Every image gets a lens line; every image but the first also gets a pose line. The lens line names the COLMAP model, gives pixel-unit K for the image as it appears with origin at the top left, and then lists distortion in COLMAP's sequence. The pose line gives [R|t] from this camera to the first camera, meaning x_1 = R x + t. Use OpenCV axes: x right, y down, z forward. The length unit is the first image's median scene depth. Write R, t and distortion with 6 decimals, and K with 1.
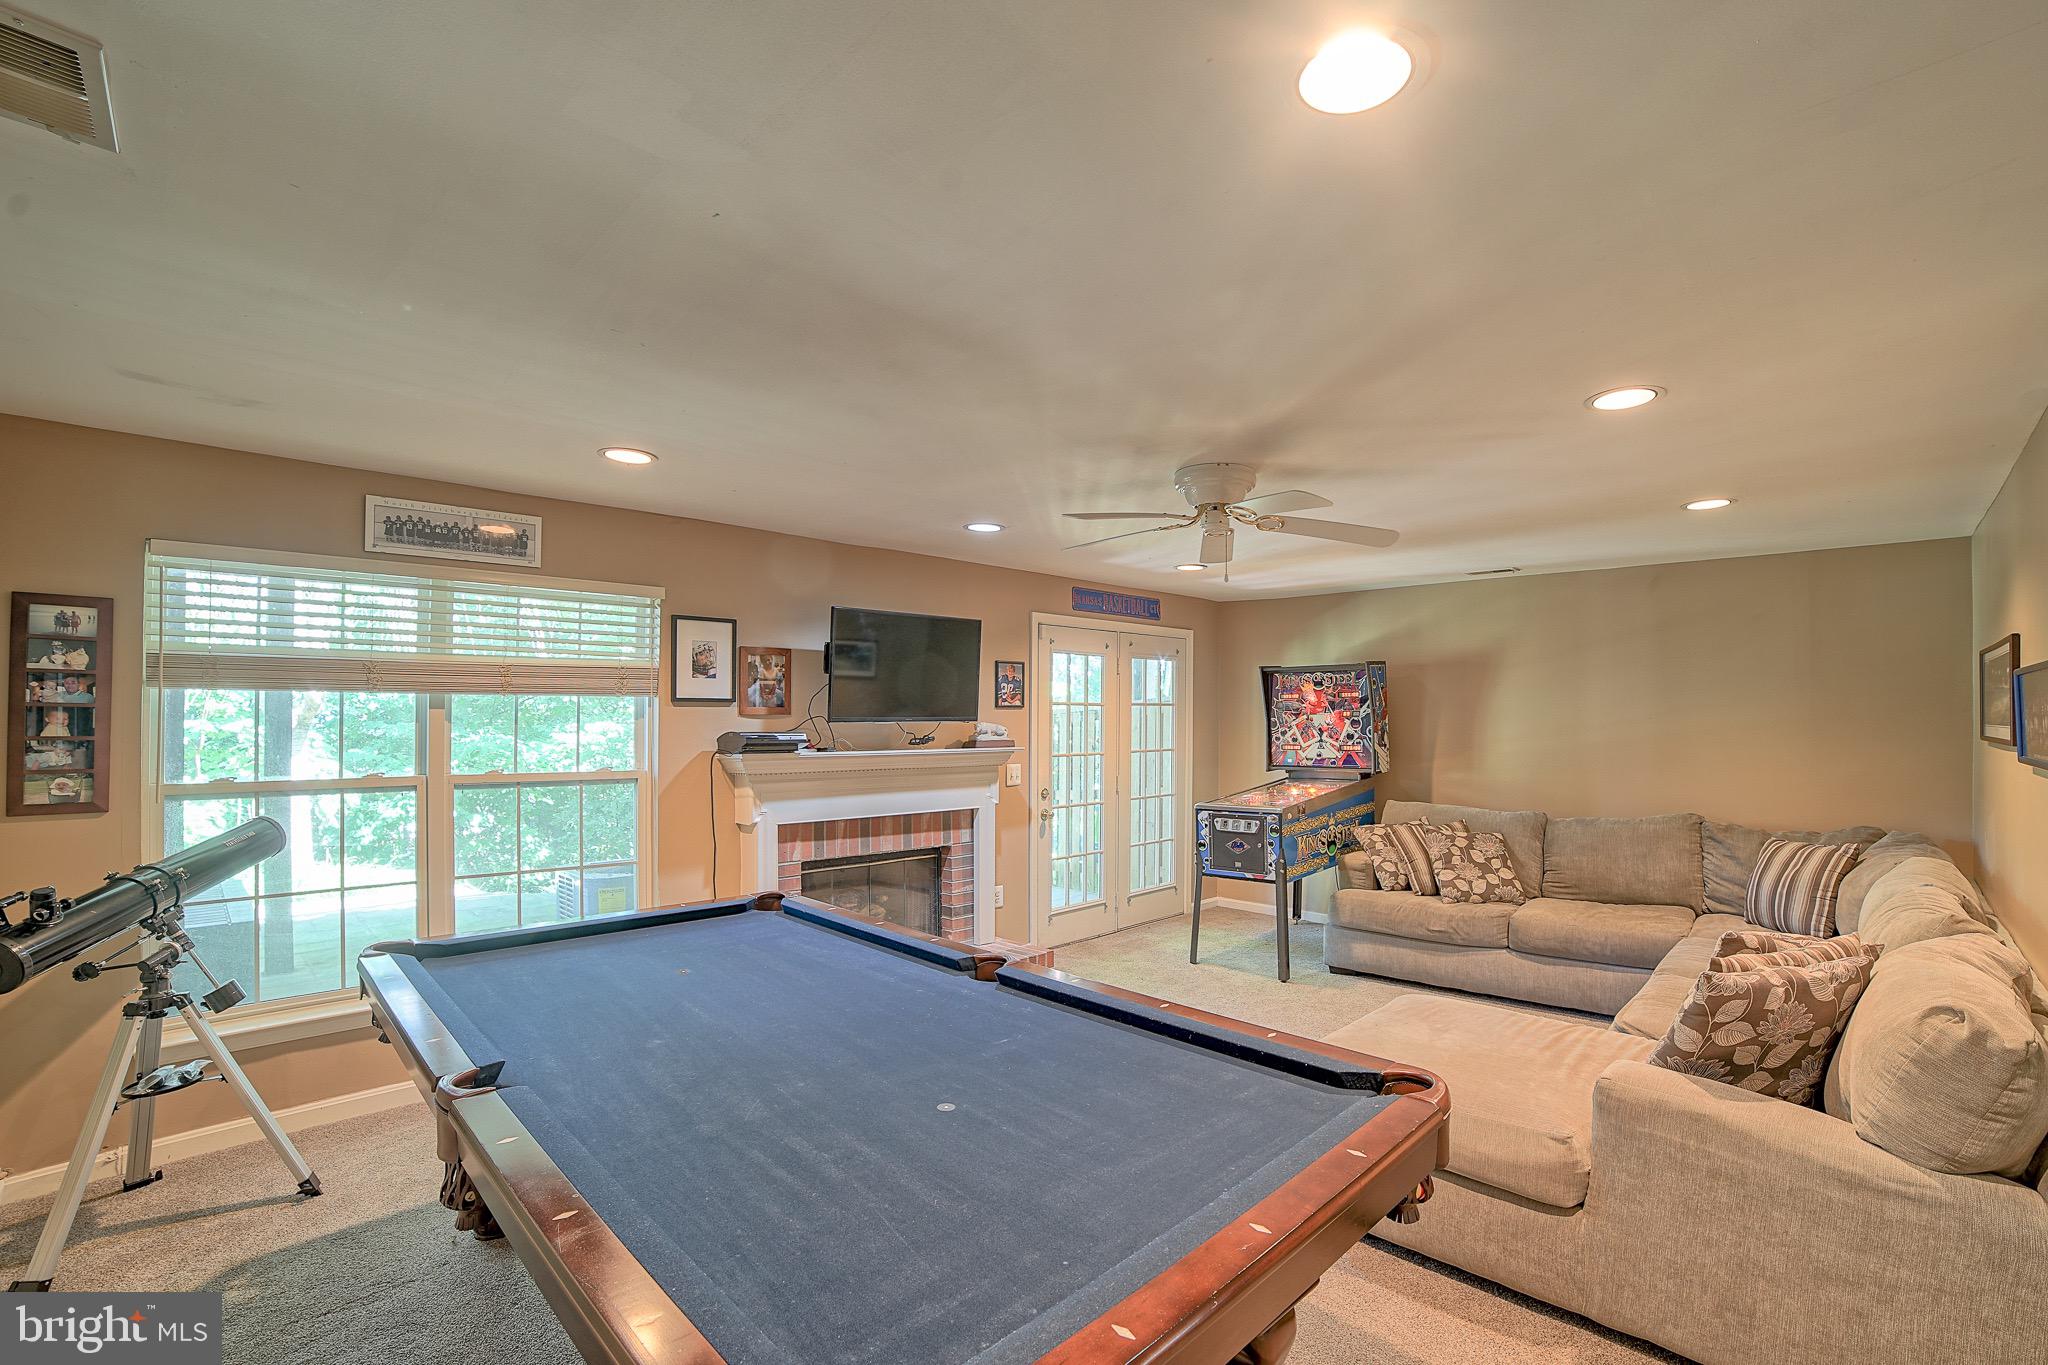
lens RADIAL K [[871.3, 0, 1011.8], [0, 871.3, 677.9], [0, 0, 1]] dist [-0.102710, 0.038148]
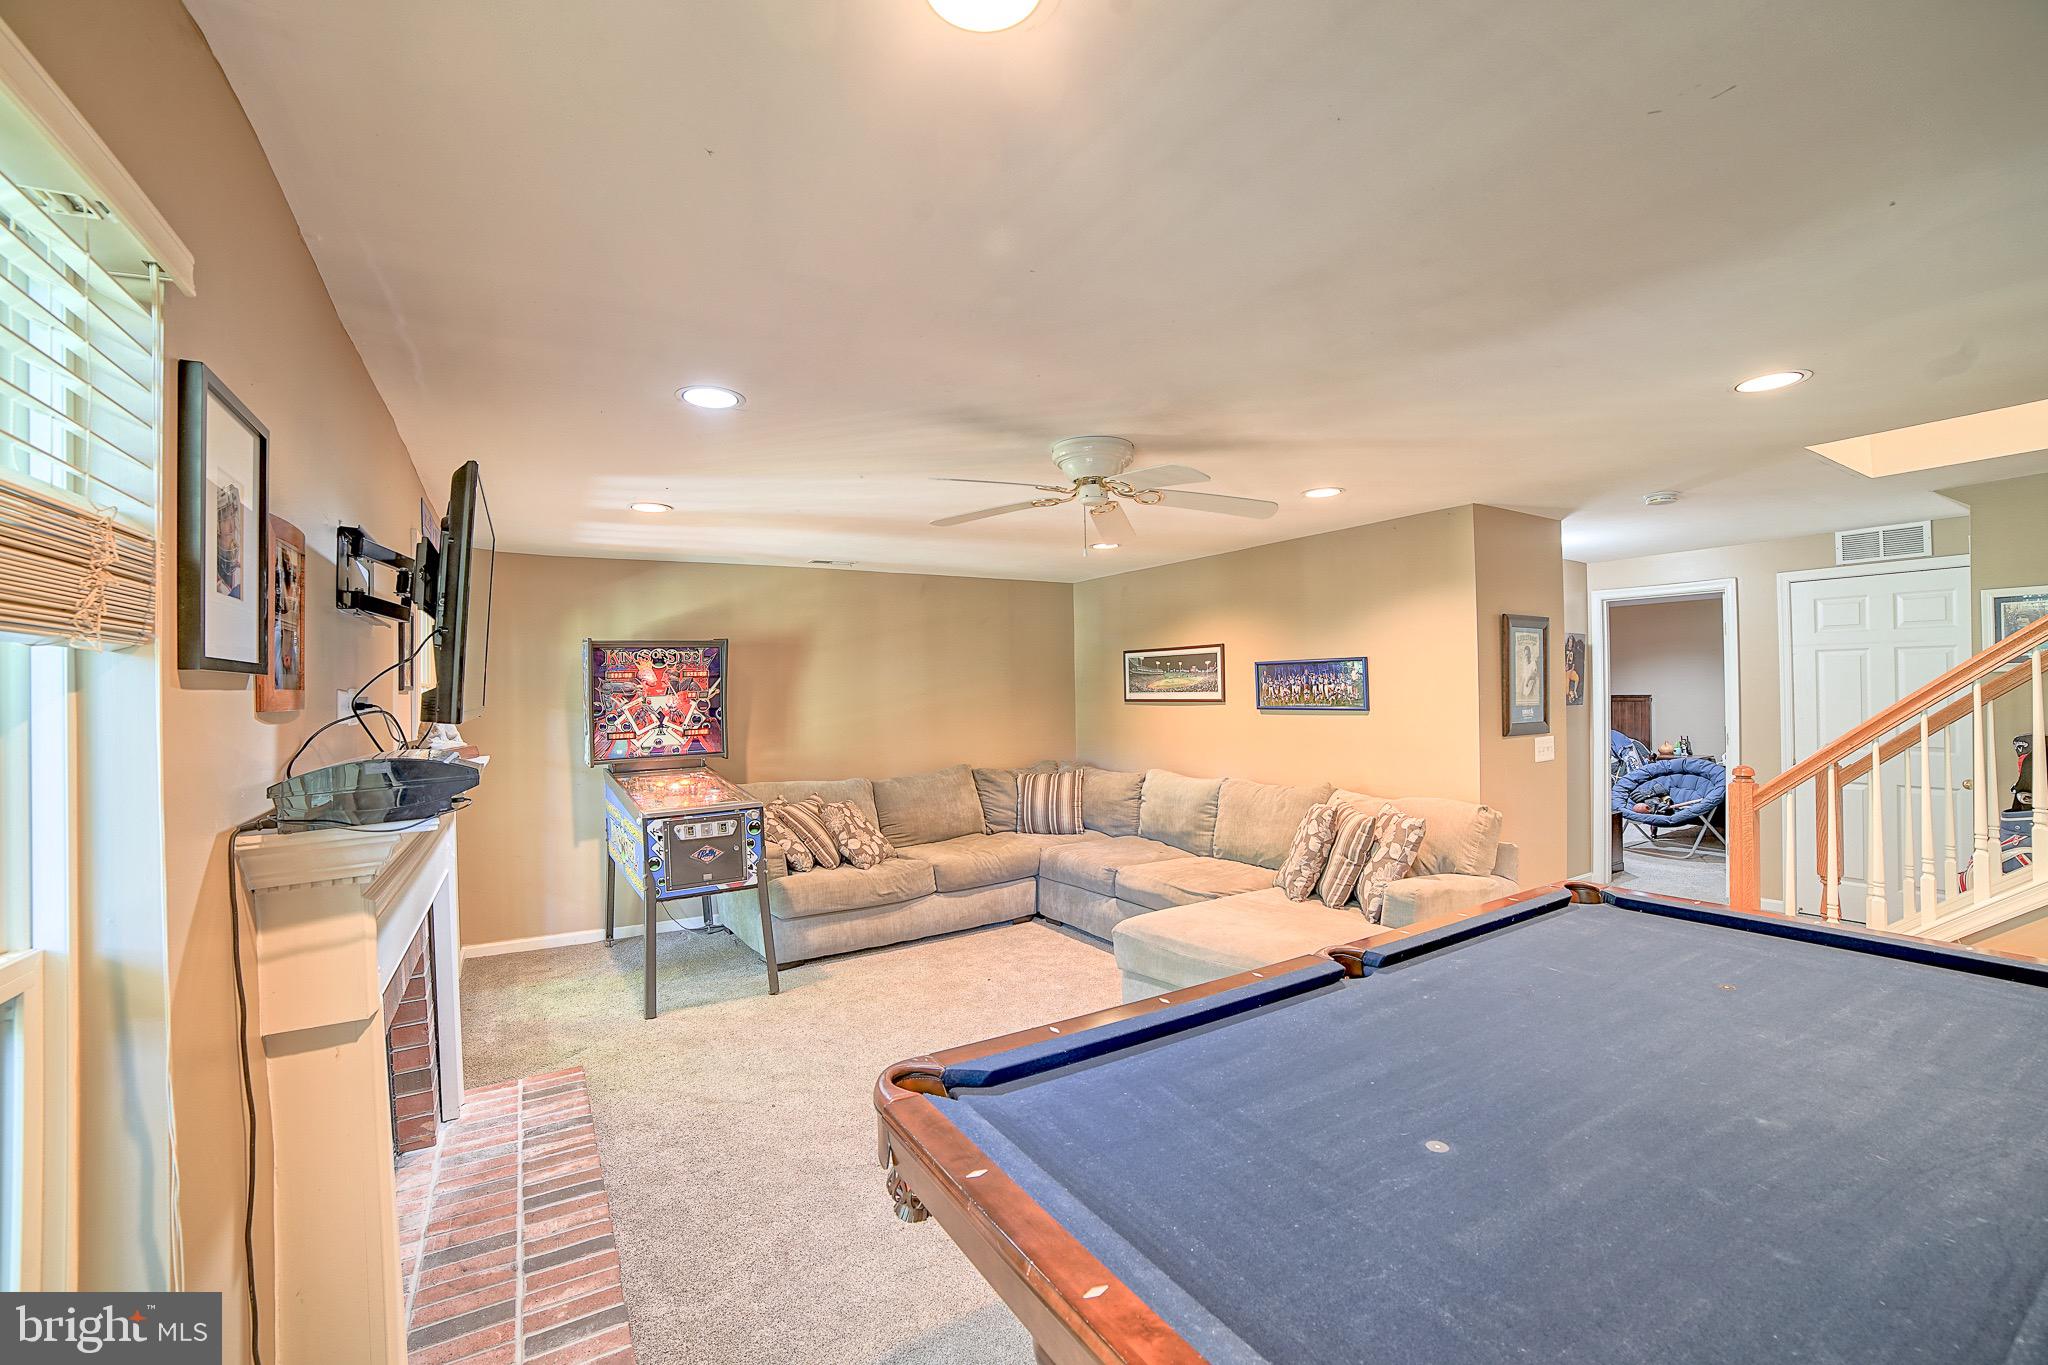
lens RADIAL K [[871.3, 0, 1011.8], [0, 871.3, 677.9], [0, 0, 1]] dist [-0.102710, 0.038148]
pose [[0.245366, 0.004429, 0.969420, -0.410281], [-0.018765, 0.999824, 0.000181, 0.017490], [-0.969249, -0.018235, 0.245406, 0.456907]]
